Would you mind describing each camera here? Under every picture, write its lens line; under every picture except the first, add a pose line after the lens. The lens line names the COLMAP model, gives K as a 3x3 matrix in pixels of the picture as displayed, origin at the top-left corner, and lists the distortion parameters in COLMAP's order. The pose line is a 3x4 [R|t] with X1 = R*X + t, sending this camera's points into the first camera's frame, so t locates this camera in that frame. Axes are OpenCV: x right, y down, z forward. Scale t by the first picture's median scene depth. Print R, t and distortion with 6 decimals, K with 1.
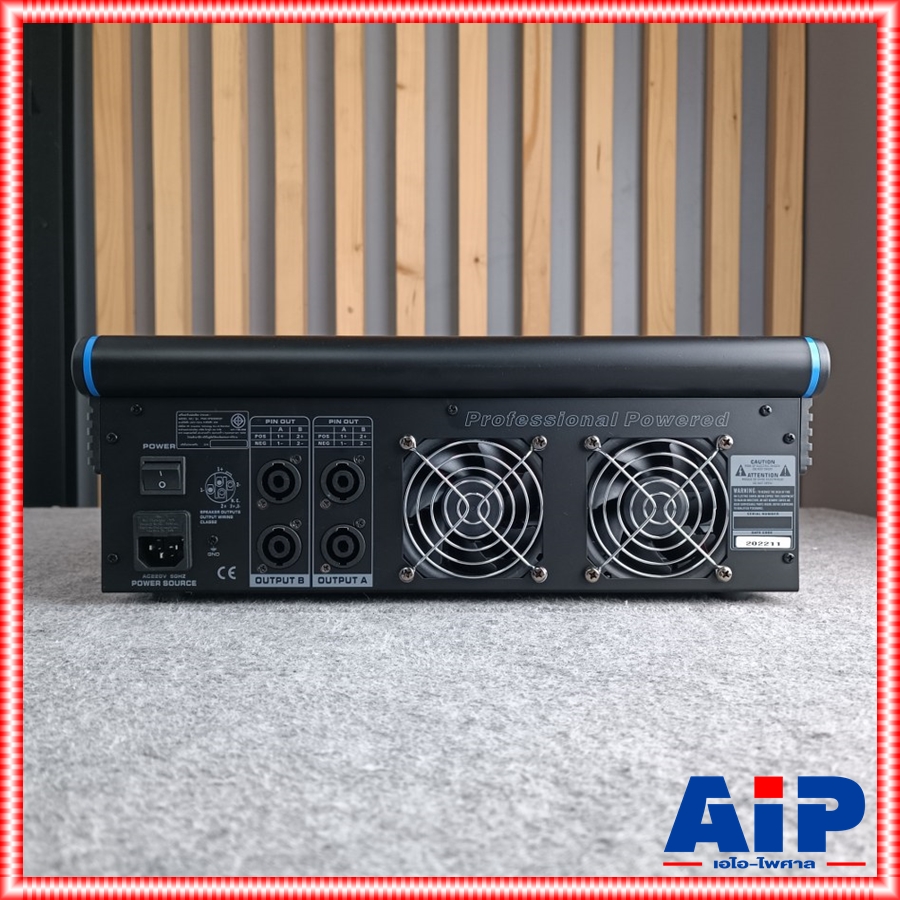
lens RADIAL K [[830.0, 0, 448.8], [0, 830.0, 453.9], [0, 0, 1]] dist [-0.008798, 0.000000]
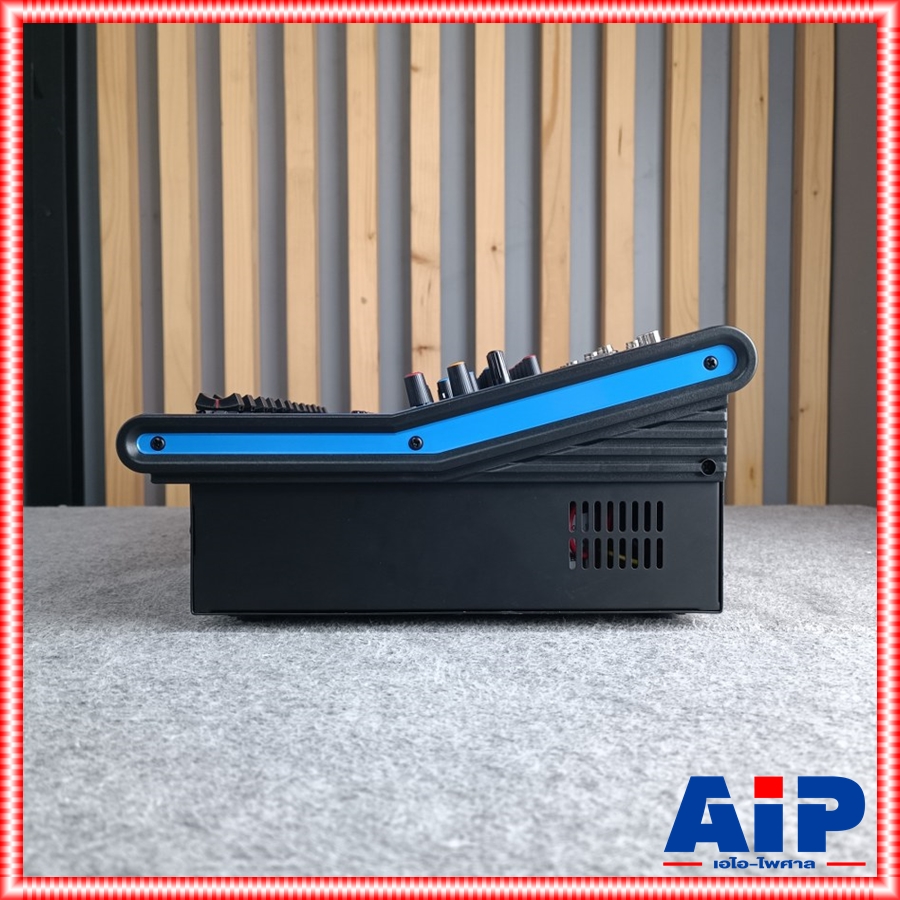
lens RADIAL K [[830.0, 0, 446.7], [0, 830.0, 454.9], [0, 0, 1]] dist [-0.008798, 0.000000]
pose [[0.999987, -0.001982, -0.004757, -0.057957], [0.002043, 0.999916, 0.012793, -0.017155], [0.004731, -0.012803, 0.999907, 0.094734]]
